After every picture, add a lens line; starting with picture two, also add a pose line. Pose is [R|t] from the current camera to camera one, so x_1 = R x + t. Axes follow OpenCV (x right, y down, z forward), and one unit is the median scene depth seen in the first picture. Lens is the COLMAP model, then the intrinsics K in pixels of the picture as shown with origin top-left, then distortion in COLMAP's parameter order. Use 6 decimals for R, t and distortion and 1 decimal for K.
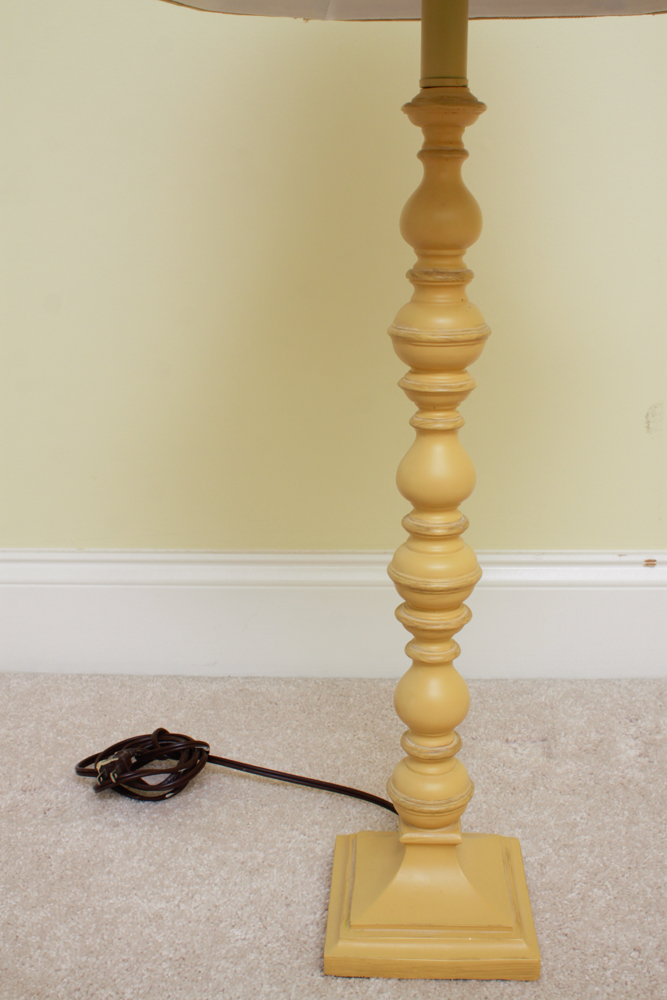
lens RADIAL K [[1160.2, 0, 343.4], [0, 1160.2, 498.6], [0, 0, 1]] dist [-0.104143, 0.153366]
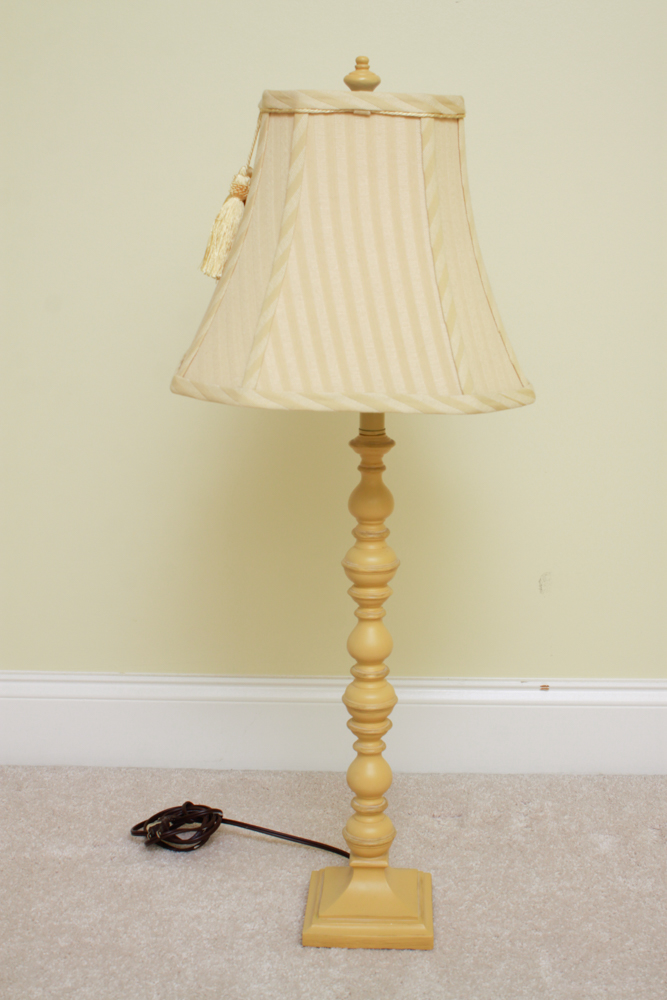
lens RADIAL K [[1479.0, 0, 284.2], [0, 1479.0, 485.4], [0, 0, 1]] dist [-0.012283, 0.038157]
pose [[0.999604, 0.004642, -0.027745, 0.010970], [-0.006226, 0.998338, -0.057288, -0.110710], [0.027433, 0.057438, 0.997972, -1.045437]]
